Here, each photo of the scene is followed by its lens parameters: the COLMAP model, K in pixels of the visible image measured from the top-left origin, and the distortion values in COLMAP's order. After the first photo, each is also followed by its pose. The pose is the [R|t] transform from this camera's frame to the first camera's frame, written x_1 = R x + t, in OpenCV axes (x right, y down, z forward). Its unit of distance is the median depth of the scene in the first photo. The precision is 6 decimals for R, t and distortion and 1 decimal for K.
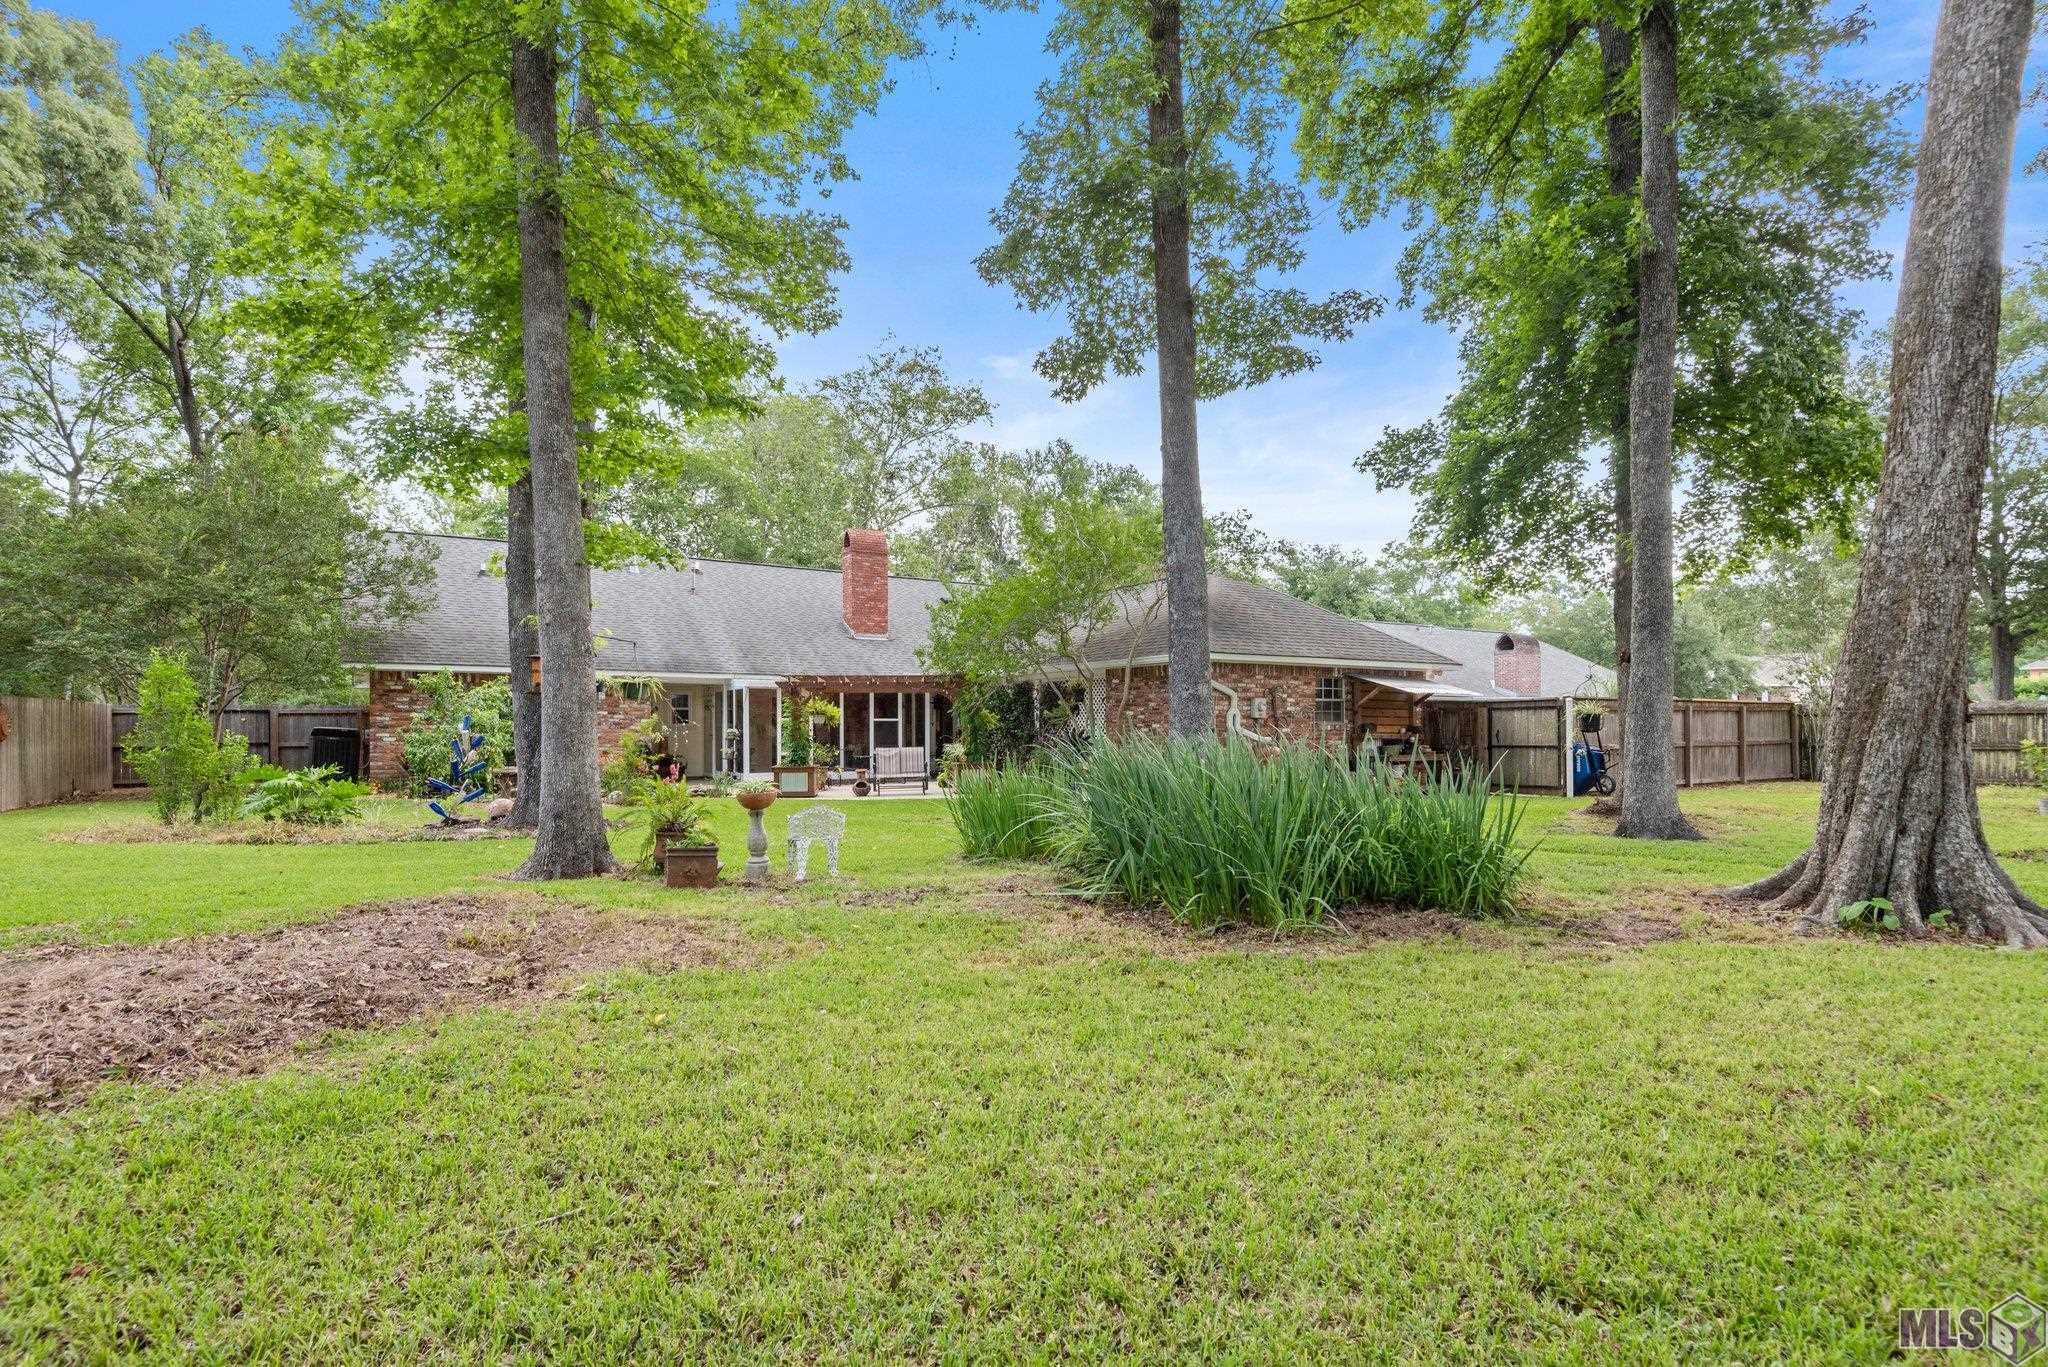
lens RADIAL K [[1001.3, 0, 1018.8], [0, 1001.3, 734.7], [0, 0, 1]] dist [0.000428, -0.000361]
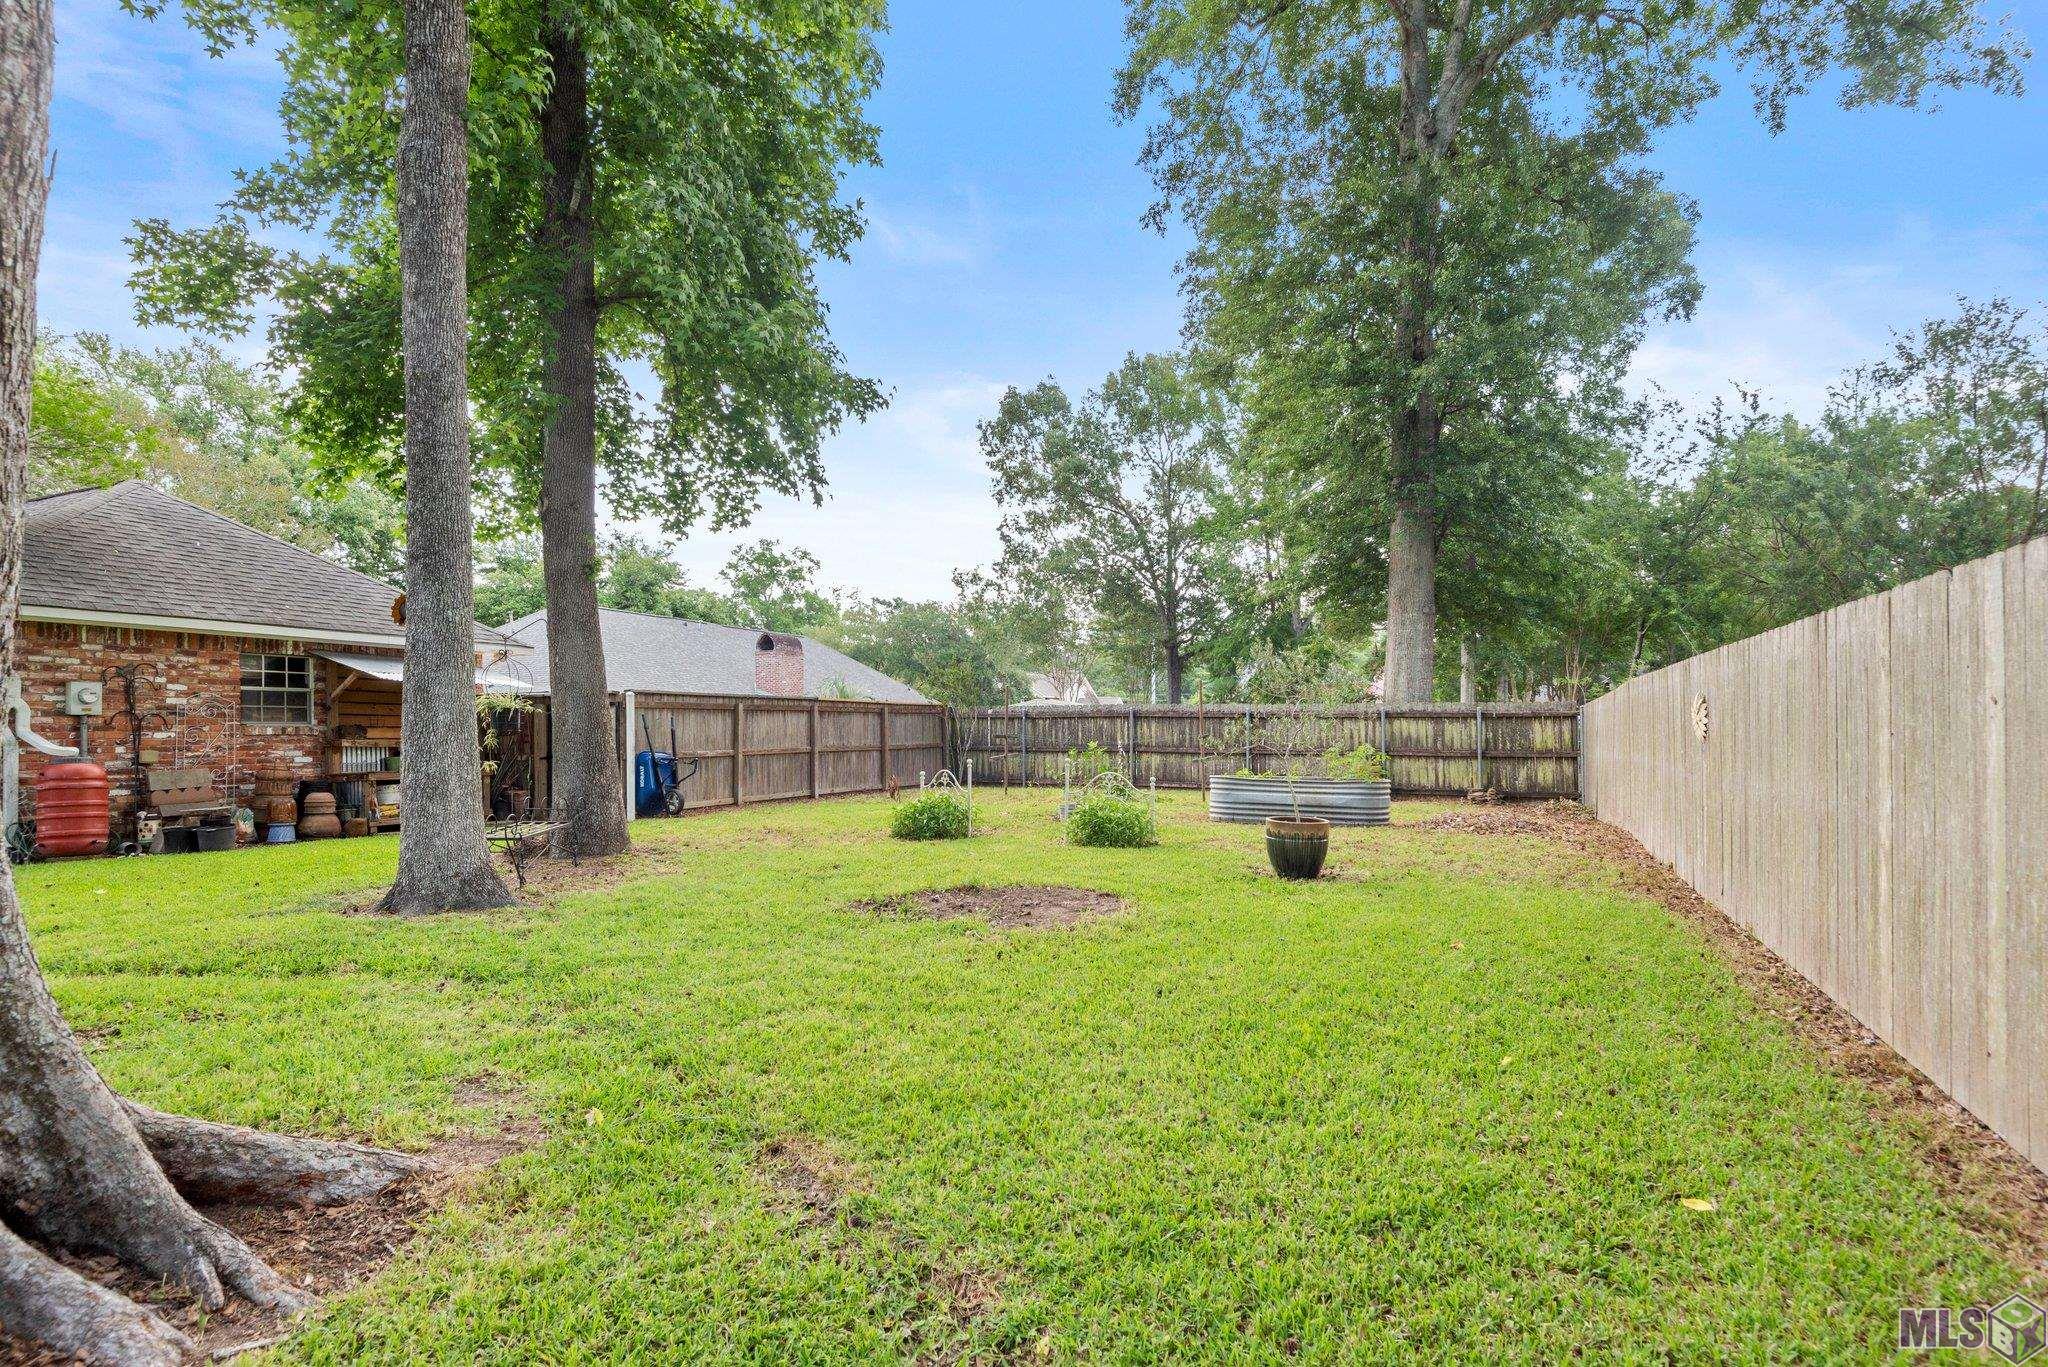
lens RADIAL K [[1001.3, 0, 1018.8], [0, 1001.3, 734.7], [0, 0, 1]] dist [0.000428, -0.000361]
pose [[0.838754, -0.004589, 0.544491, 0.327813], [0.008965, 0.999945, -0.005383, 0.002825], [-0.544436, 0.009396, 0.838749, 0.166037]]
